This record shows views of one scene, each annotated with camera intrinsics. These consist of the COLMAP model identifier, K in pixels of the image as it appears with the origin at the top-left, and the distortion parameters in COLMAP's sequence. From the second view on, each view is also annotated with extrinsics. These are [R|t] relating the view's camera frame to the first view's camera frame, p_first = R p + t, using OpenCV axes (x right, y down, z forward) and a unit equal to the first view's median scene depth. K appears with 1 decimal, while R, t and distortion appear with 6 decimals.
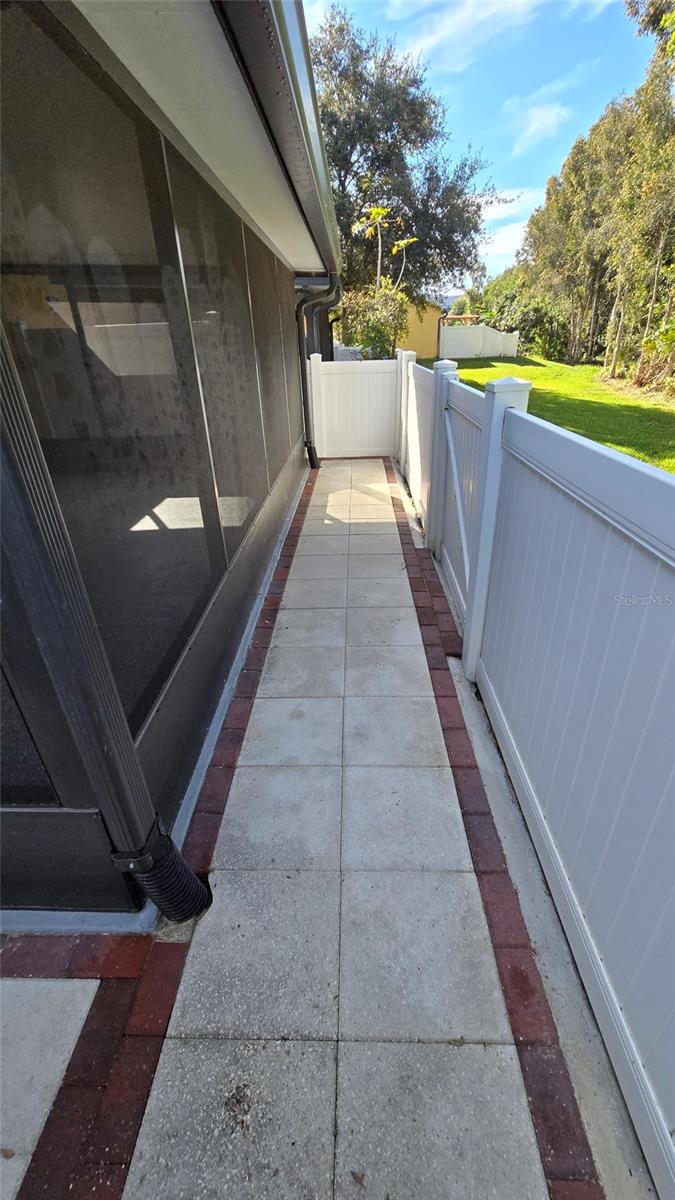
lens RADIAL K [[488.7, 0, 337.5], [0, 488.7, 600.0], [0, 0, 1]] dist [0.001499, 0.000782]
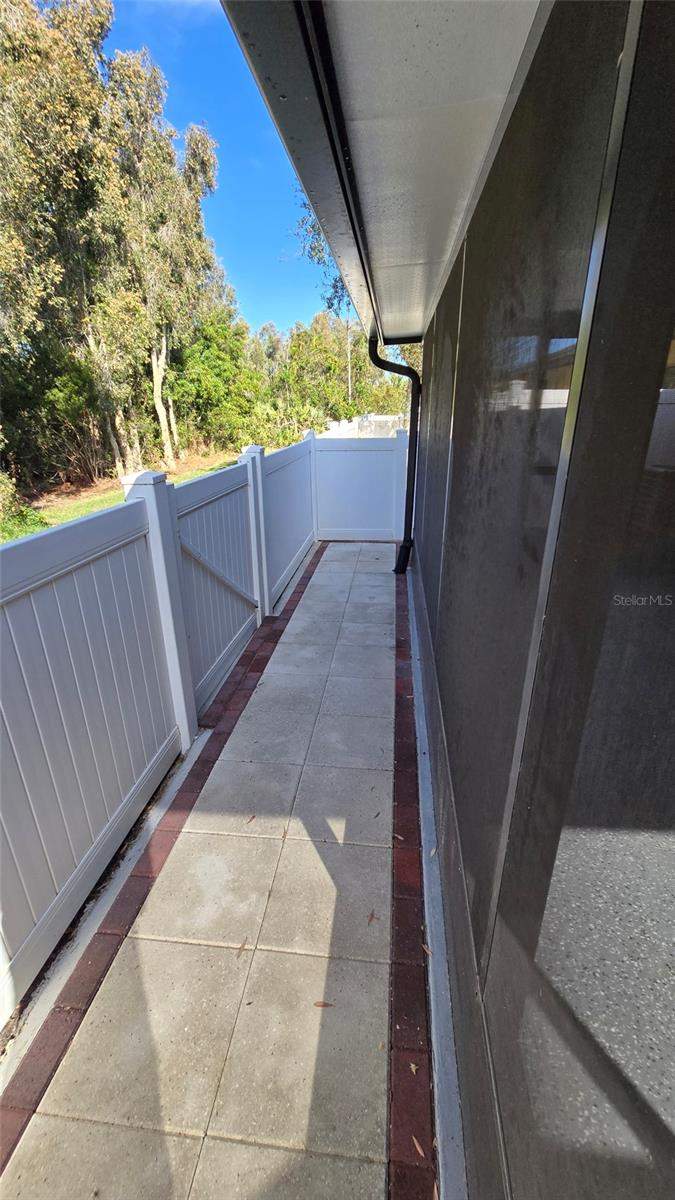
lens RADIAL K [[488.7, 0, 337.5], [0, 488.7, 600.0], [0, 0, 1]] dist [0.001499, 0.000782]
pose [[-0.995468, 0.013696, 0.094103, -0.101350], [0.080297, 0.651216, 0.754632, -0.982885], [-0.050946, 0.758769, -0.649365, 1.781880]]
